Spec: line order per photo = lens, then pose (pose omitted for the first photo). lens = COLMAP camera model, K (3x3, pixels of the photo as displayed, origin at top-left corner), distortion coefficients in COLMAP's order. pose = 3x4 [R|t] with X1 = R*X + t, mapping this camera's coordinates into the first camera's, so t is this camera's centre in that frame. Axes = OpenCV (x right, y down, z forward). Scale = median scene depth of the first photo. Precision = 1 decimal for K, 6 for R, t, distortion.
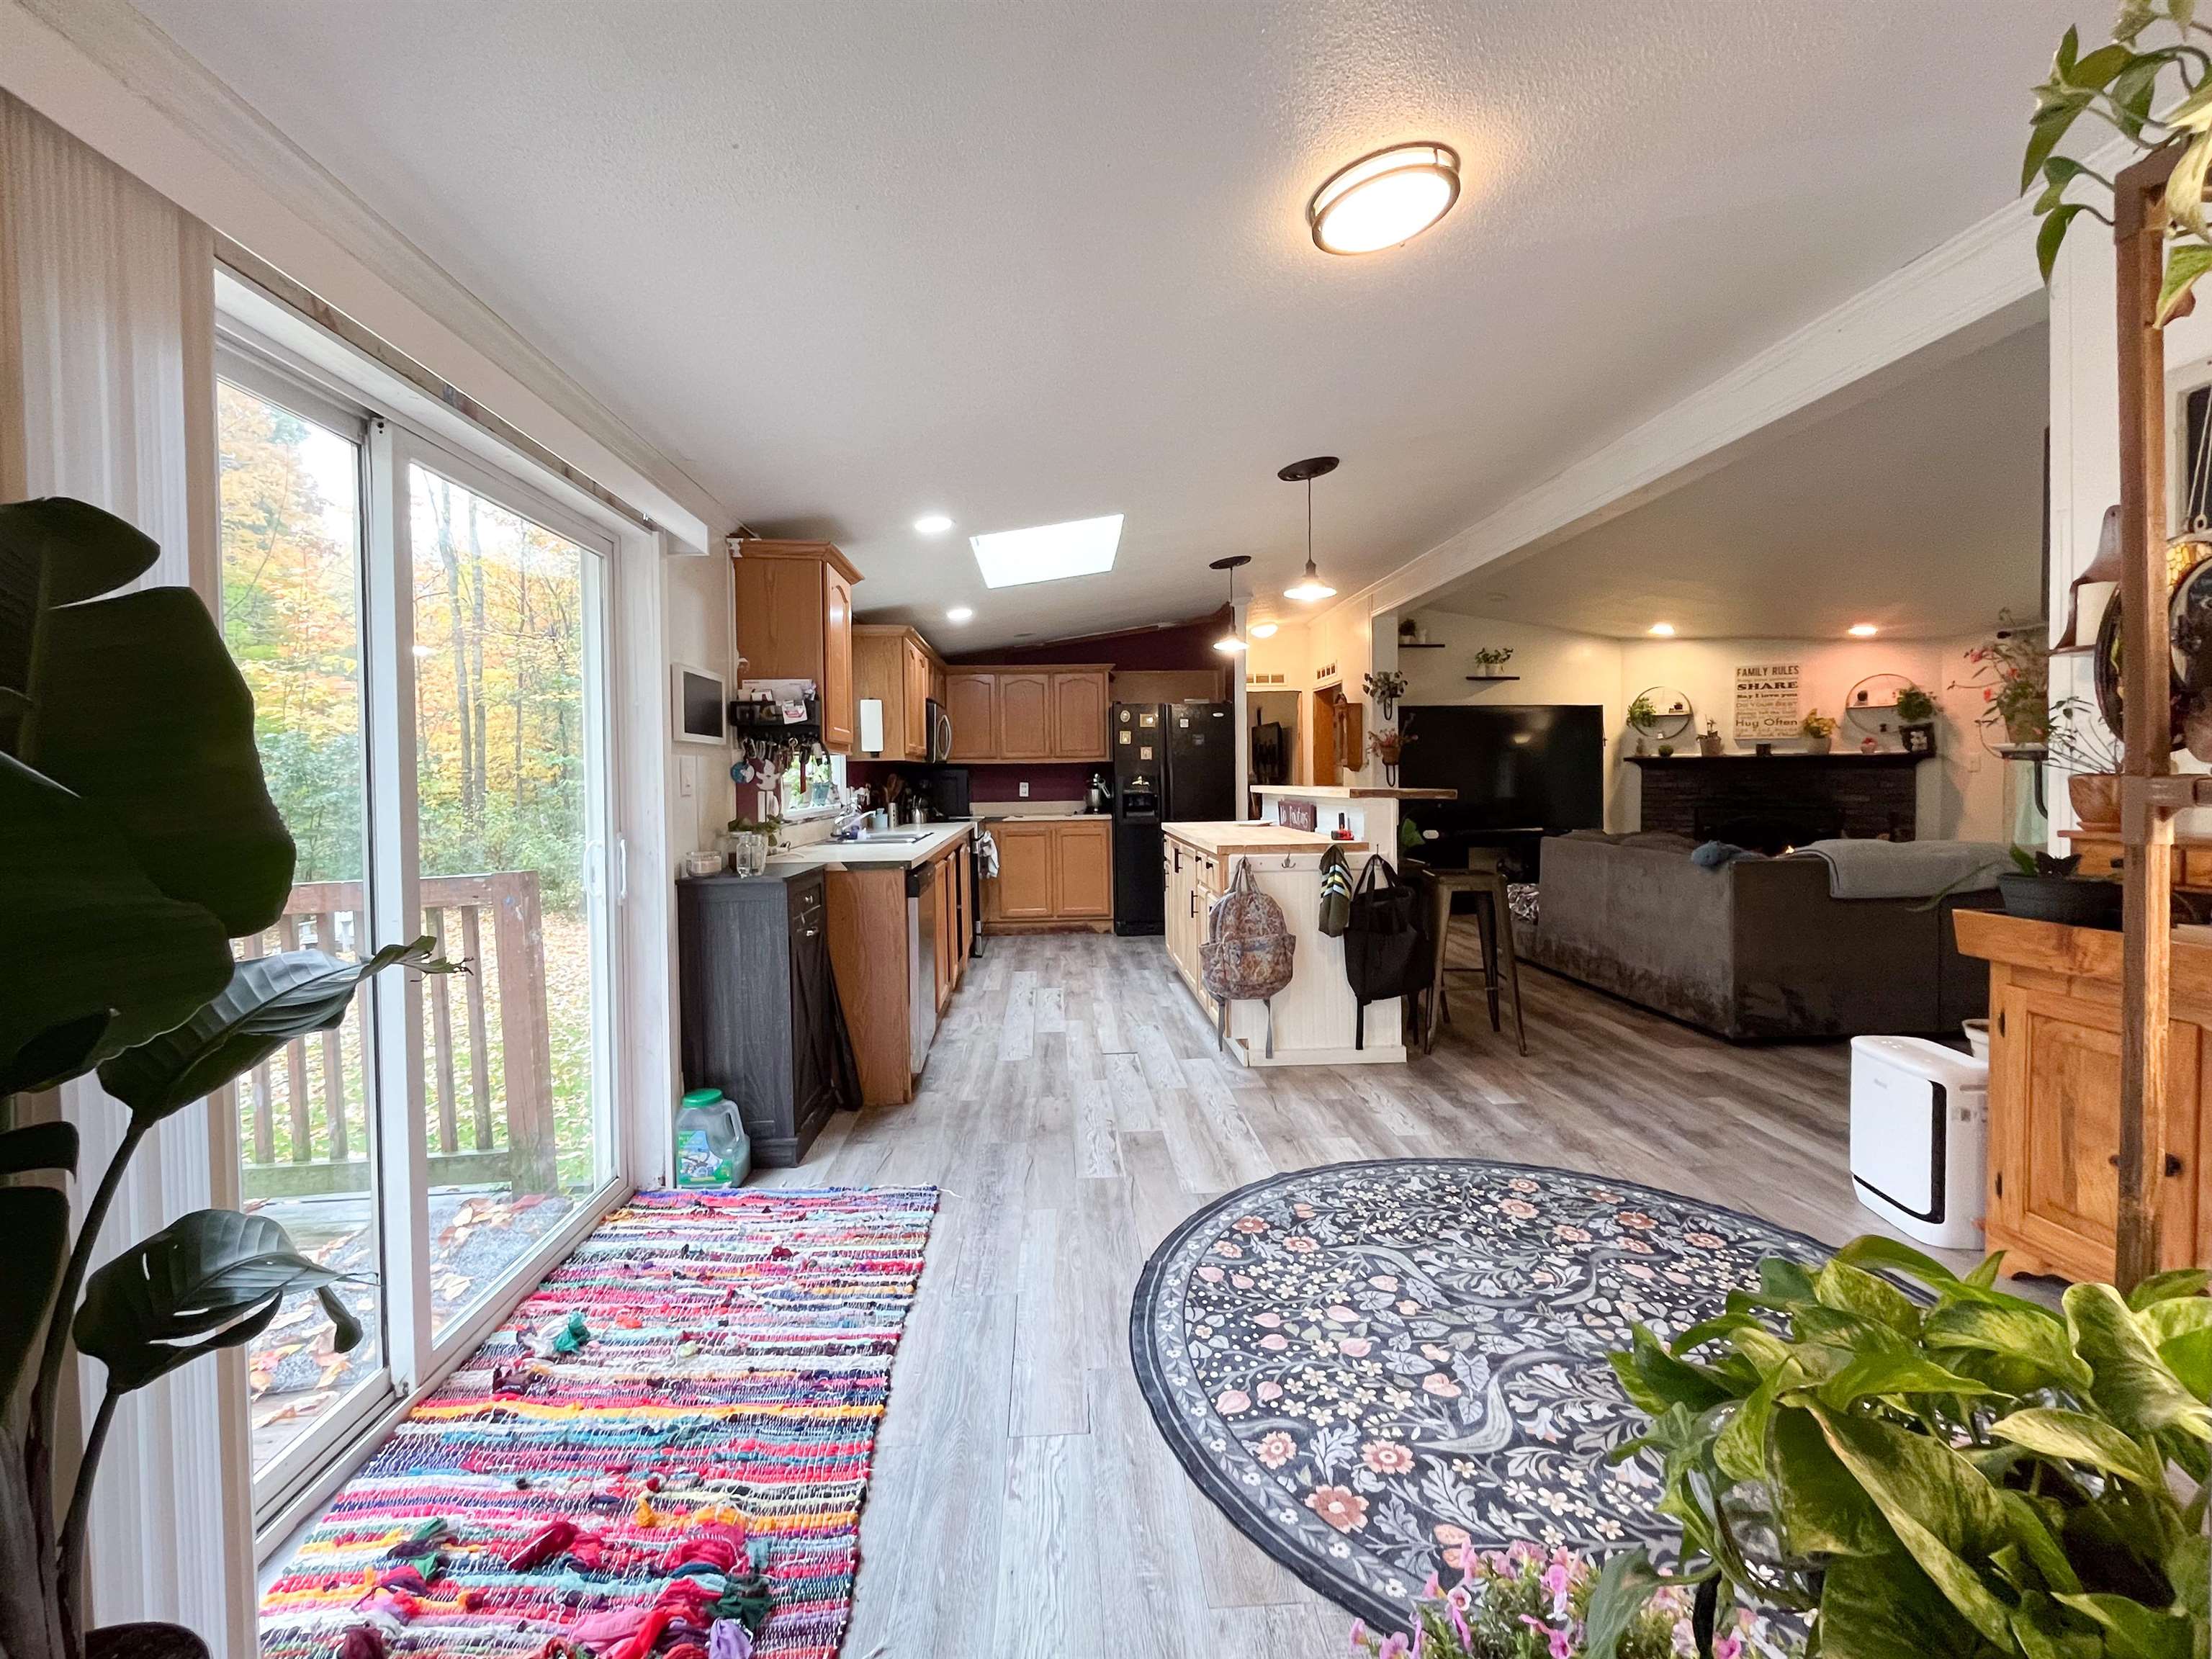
lens RADIAL K [[929.4, 0, 1097.2], [0, 929.4, 800.1], [0, 0, 1]] dist [-0.002300, -0.000300]
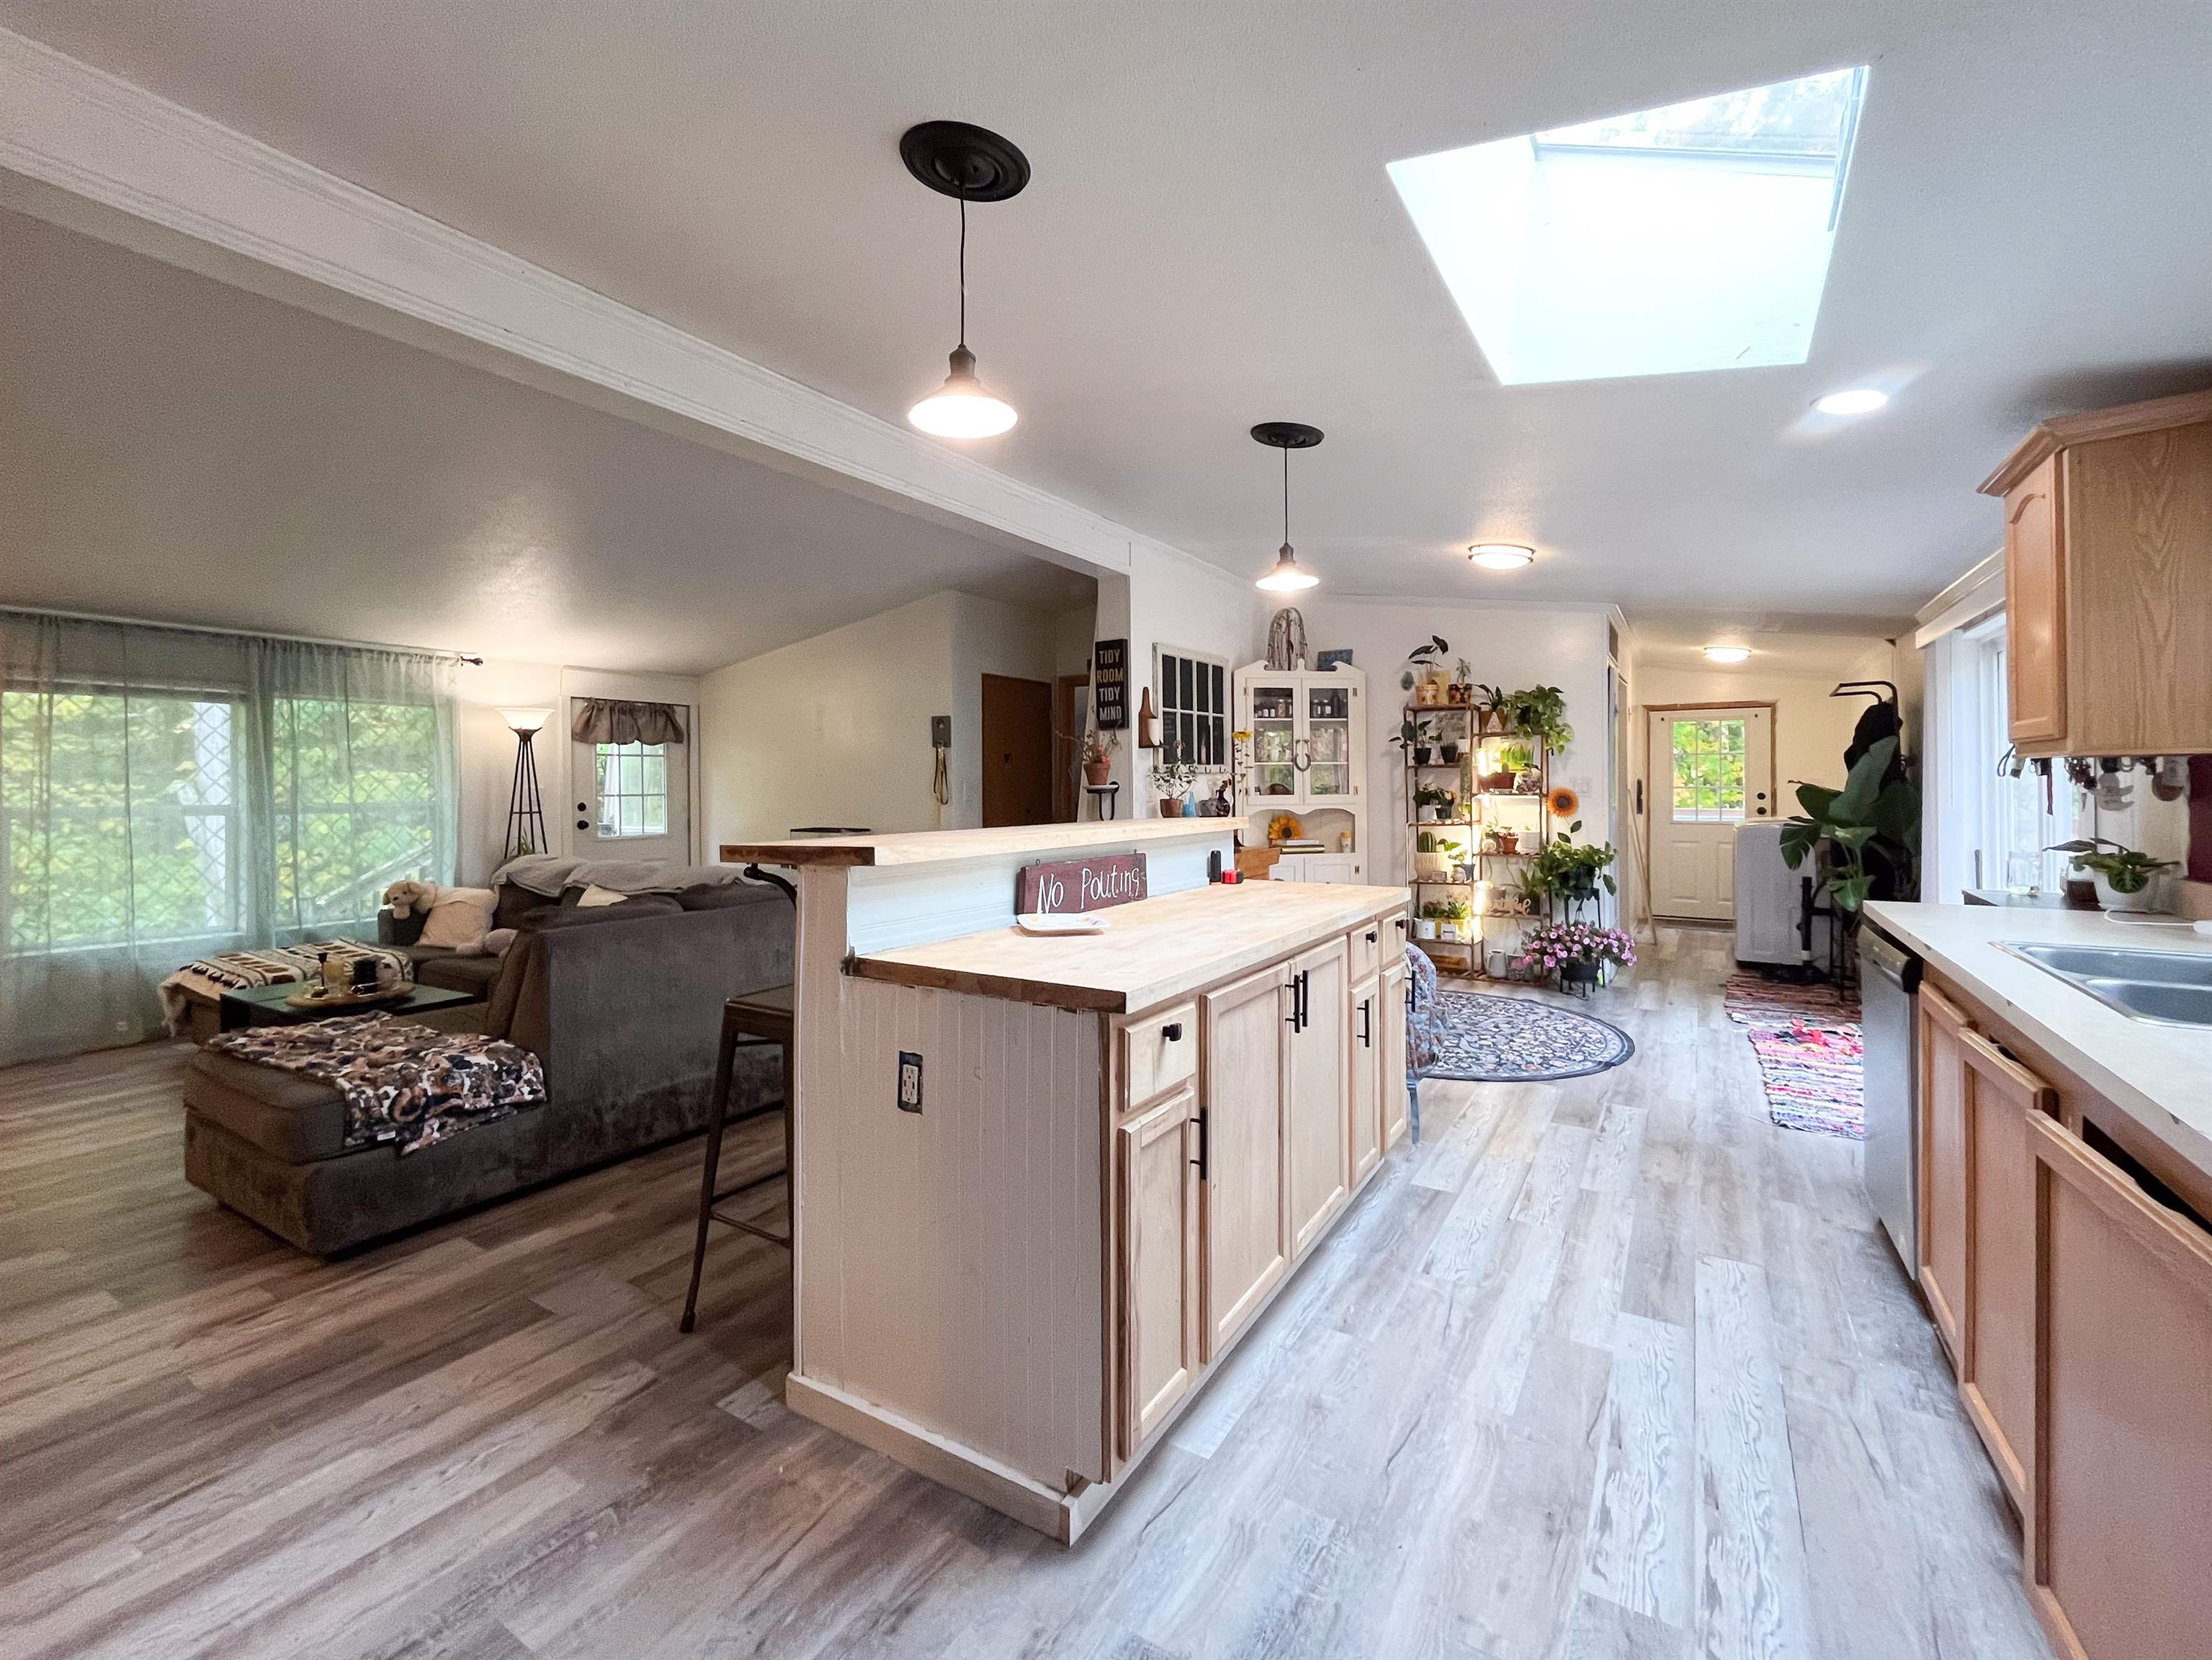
lens RADIAL K [[961.9, 0, 1096.0], [0, 961.9, 789.5], [0, 0, 1]] dist [-0.001644, -0.000217]
pose [[-0.818695, 0.018396, 0.573934, -0.081390], [0.032515, 0.999368, 0.014350, -0.036981], [-0.573308, 0.030410, -0.818776, 1.219619]]
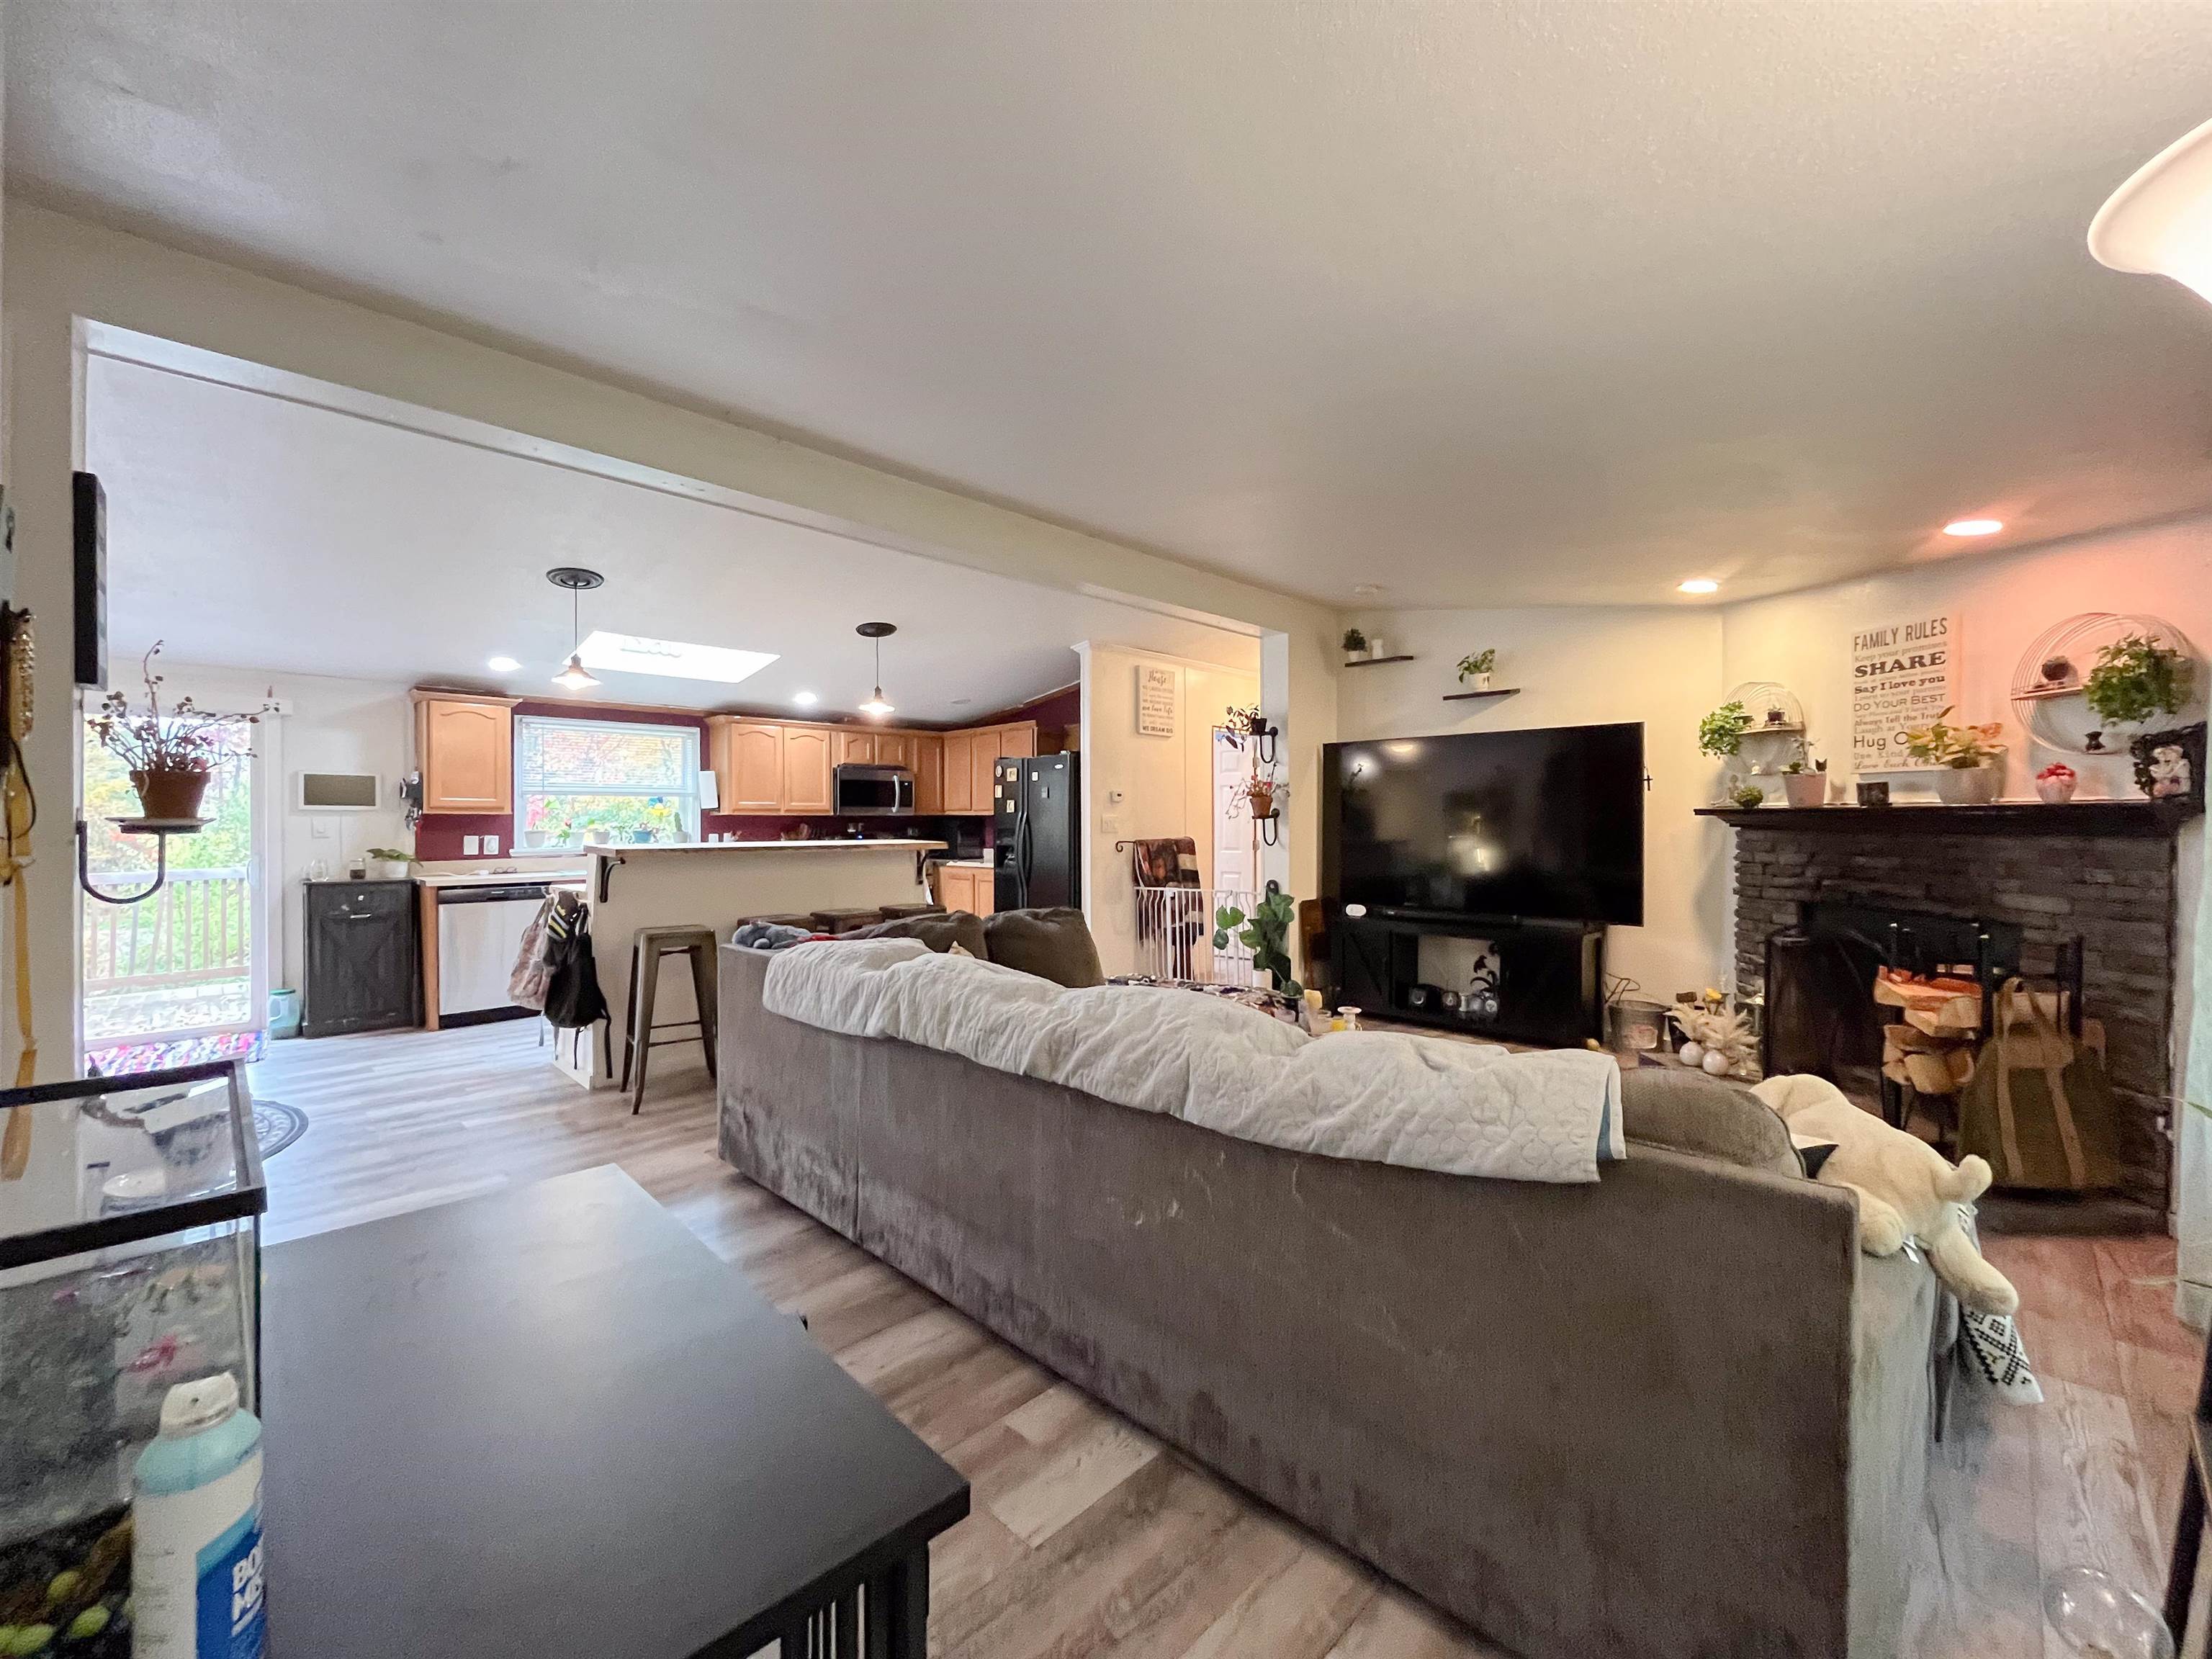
lens RADIAL K [[896.3, 0, 1089.3], [0, 896.3, 827.2], [0, 0, 1]] dist [-0.003546, 0.000235]
pose [[0.672849, 0.014736, -0.739633, 1.038782], [-0.024510, 0.999697, -0.002379, -0.033021], [0.739374, 0.019729, 0.673006, 0.481354]]
